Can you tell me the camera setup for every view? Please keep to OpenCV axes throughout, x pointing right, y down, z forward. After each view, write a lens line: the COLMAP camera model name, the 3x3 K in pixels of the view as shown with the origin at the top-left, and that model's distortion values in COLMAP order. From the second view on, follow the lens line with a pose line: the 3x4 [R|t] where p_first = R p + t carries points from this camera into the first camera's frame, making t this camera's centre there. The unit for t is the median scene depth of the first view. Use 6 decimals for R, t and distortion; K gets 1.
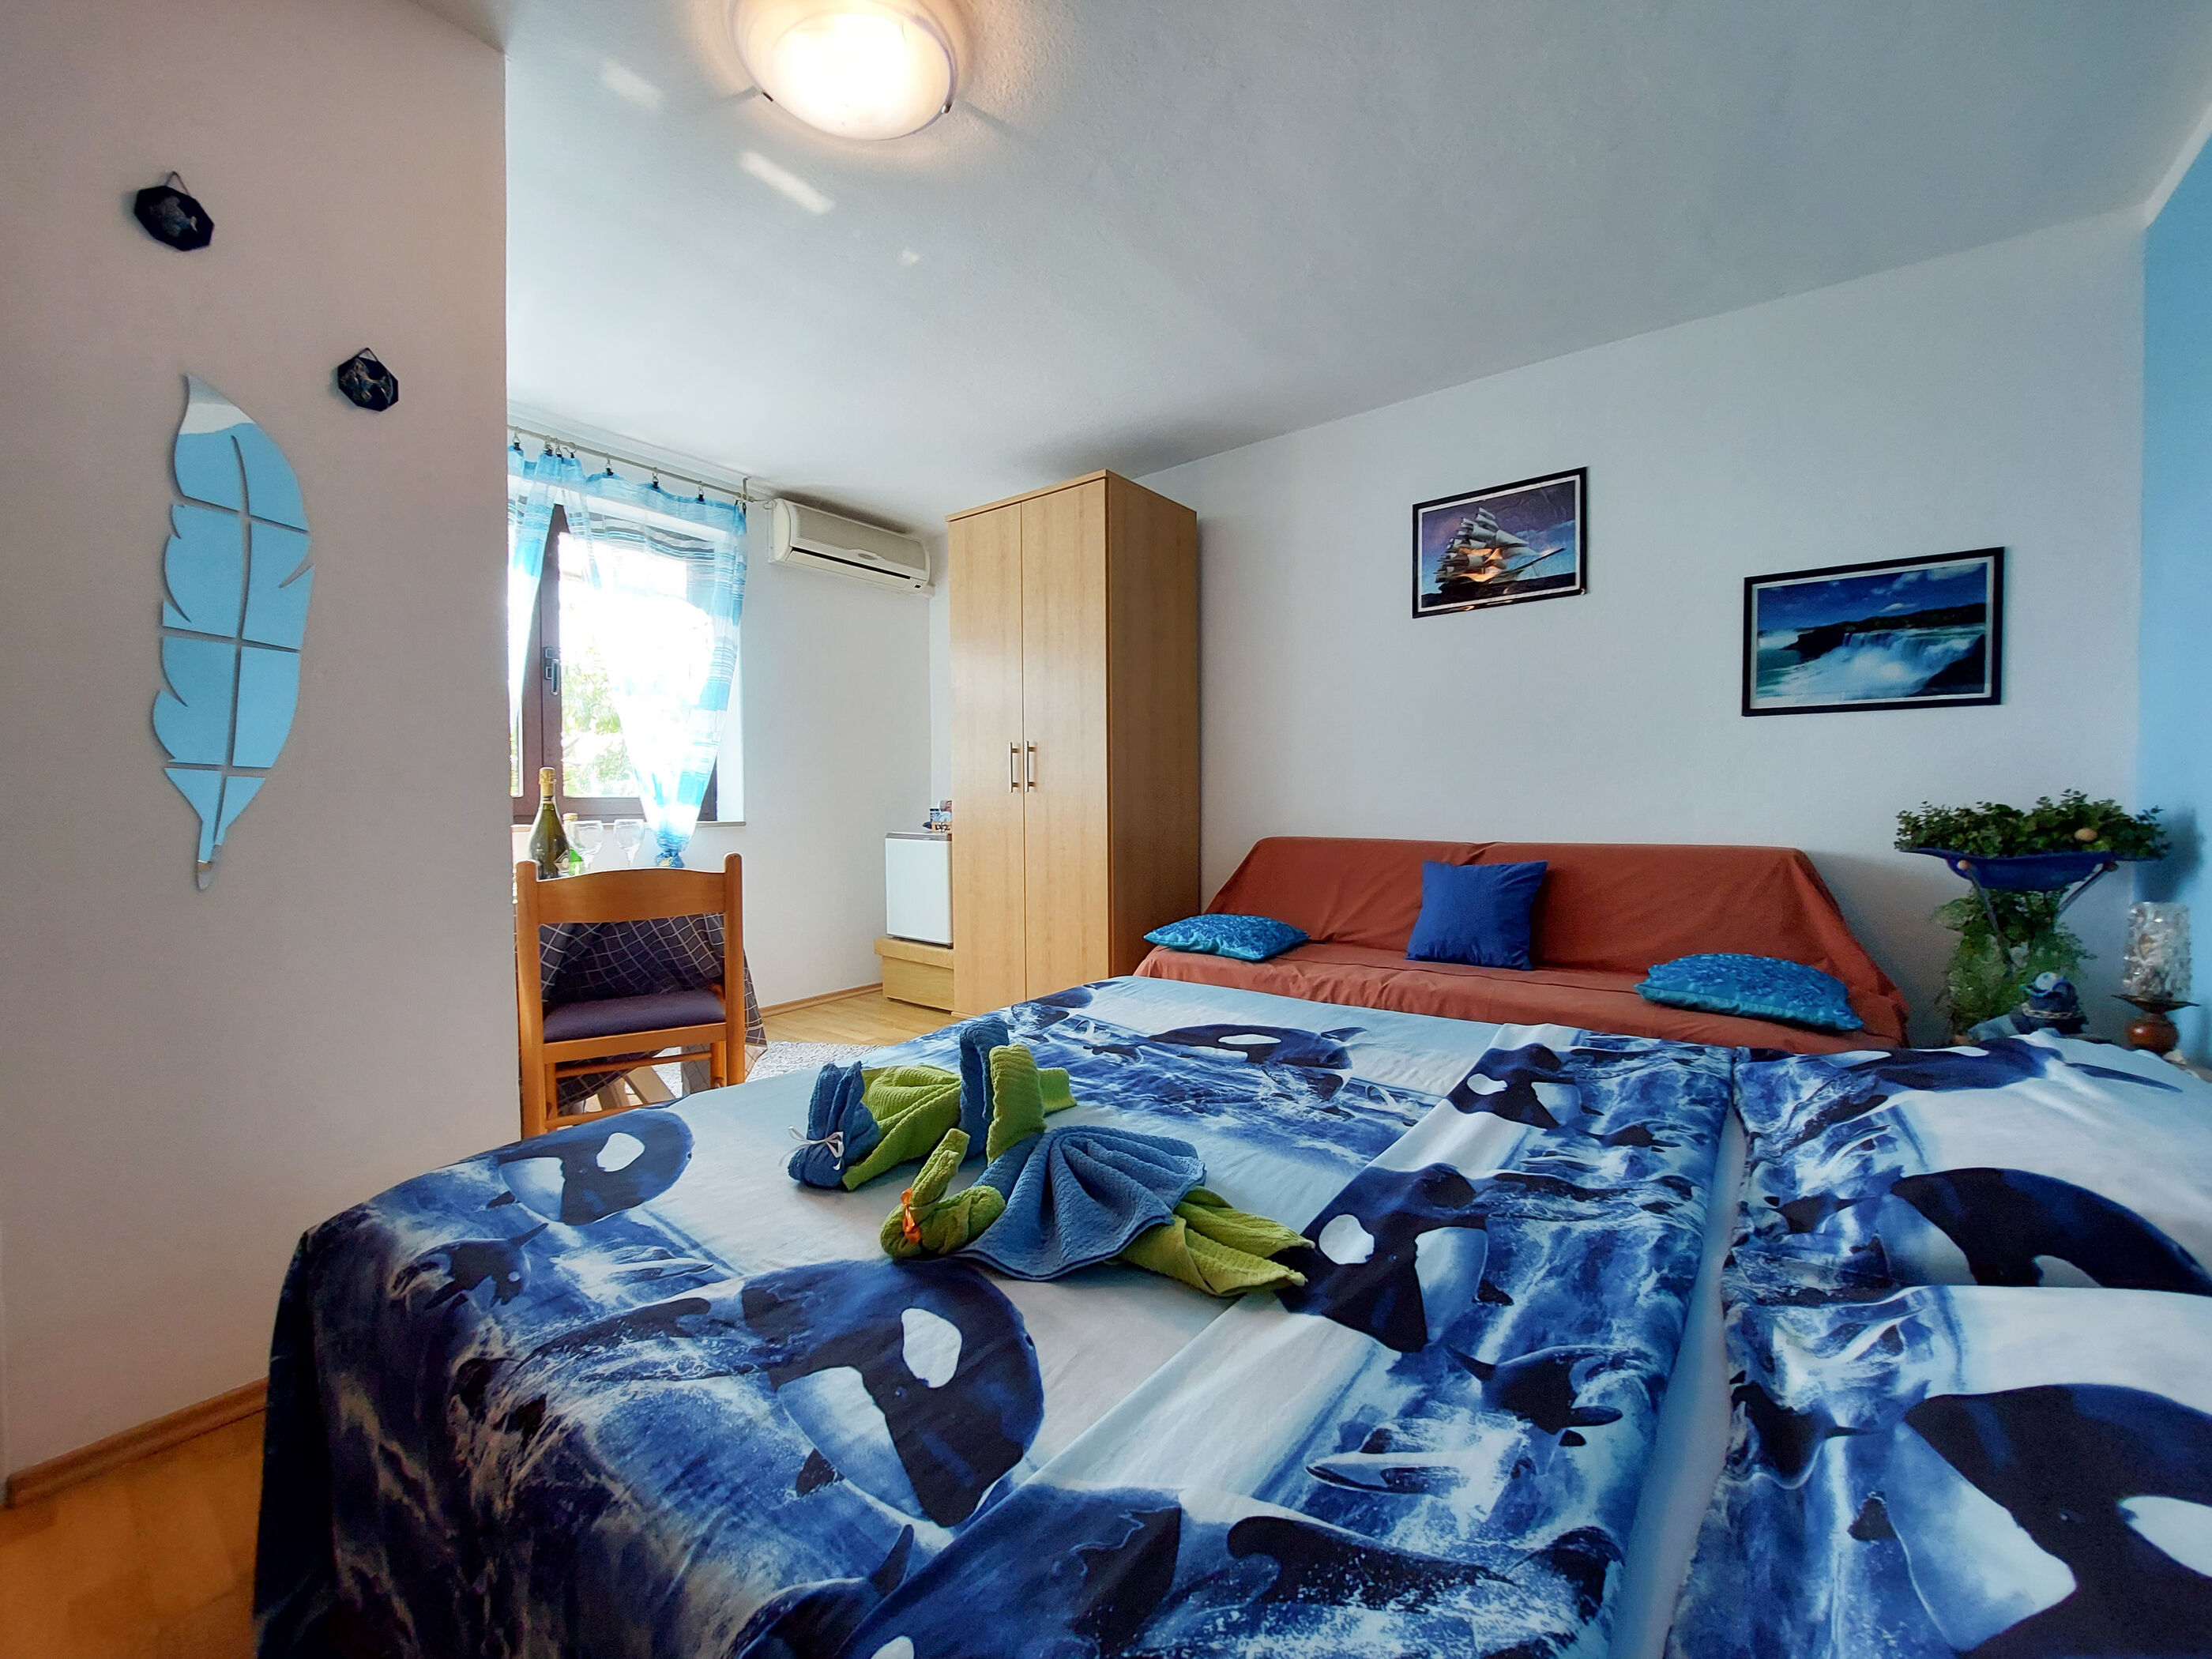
lens RADIAL K [[884.7, 0, 1113.7], [0, 884.7, 836.6], [0, 0, 1]] dist [-0.014992, -0.004135]
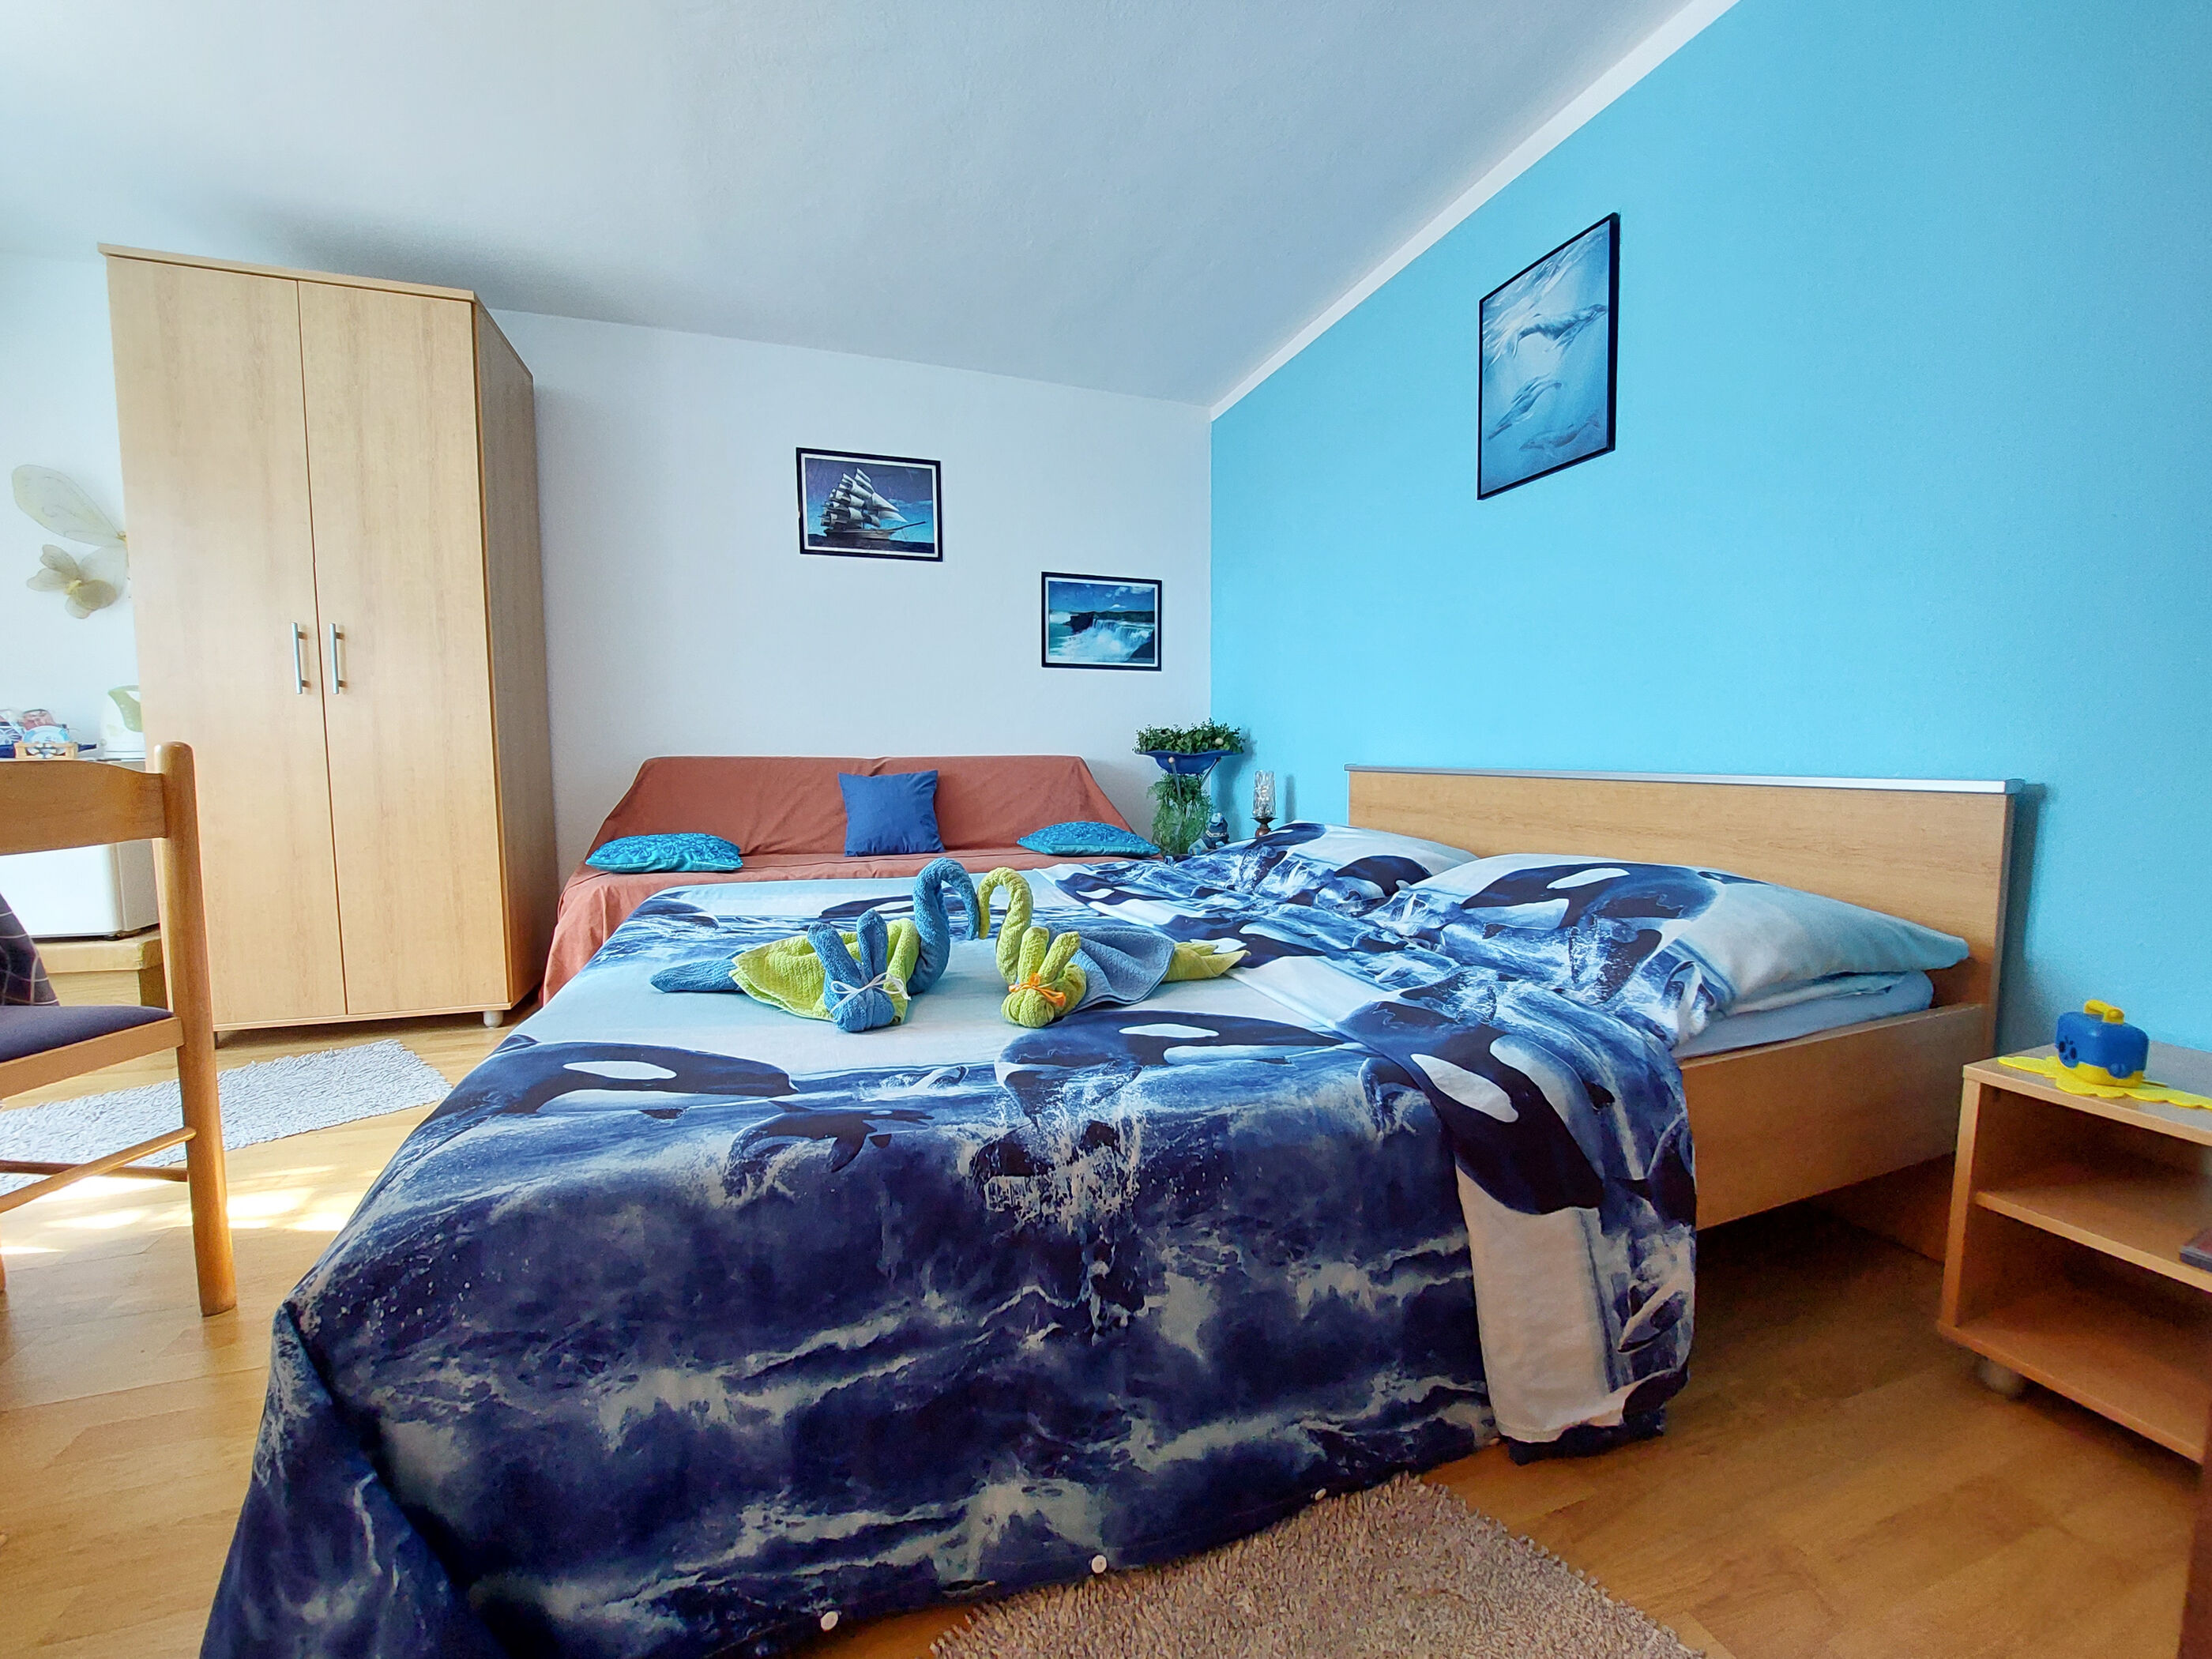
lens RADIAL K [[878.0, 0, 1109.9], [0, 878.0, 838.5], [0, 0, 1]] dist [-0.015454, 0.000082]
pose [[0.548428, -0.073453, 0.832966, -0.537008], [0.031281, 0.997239, 0.067343, 0.061656], [-0.835613, -0.010877, 0.549211, 0.111990]]
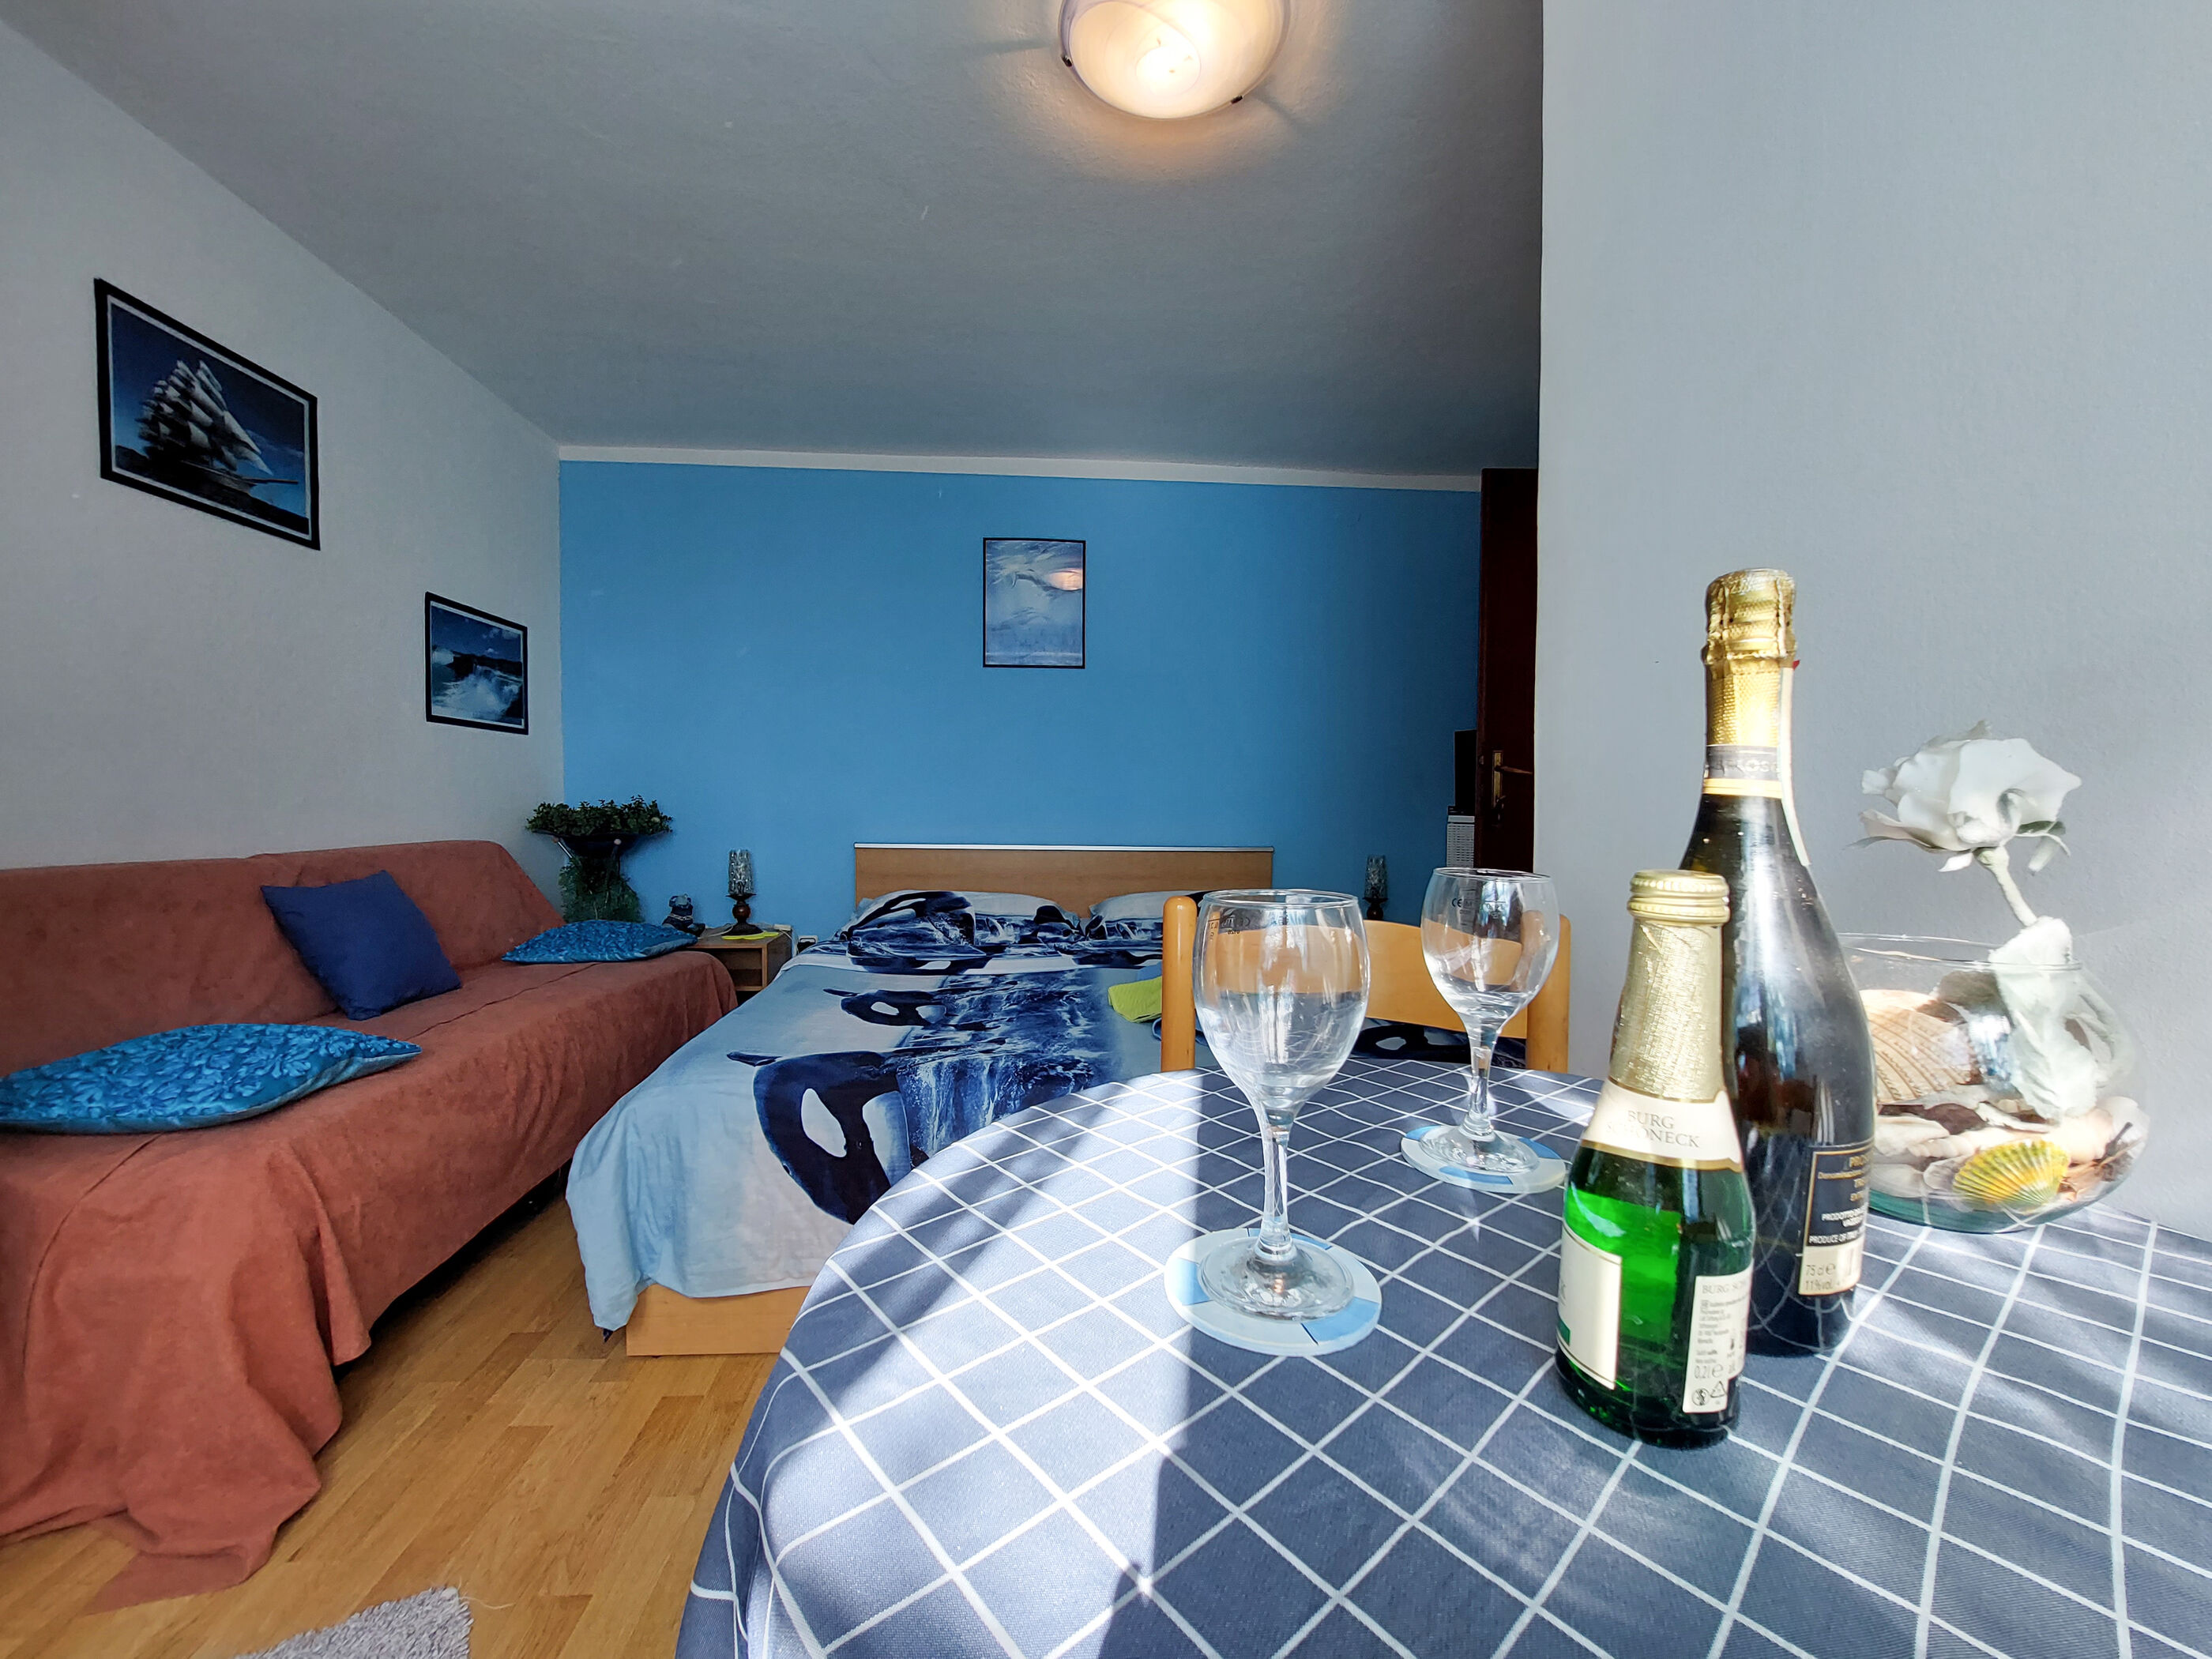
lens RADIAL K [[893.7, 0, 1106.0], [0, 893.7, 829.5], [0, 0, 1]] dist [0.002167, 0.000181]
pose [[-0.662787, -0.021168, 0.748509, -0.758515], [0.023373, 0.998528, 0.048935, -0.044583], [-0.748443, 0.049929, -0.661317, 1.284960]]
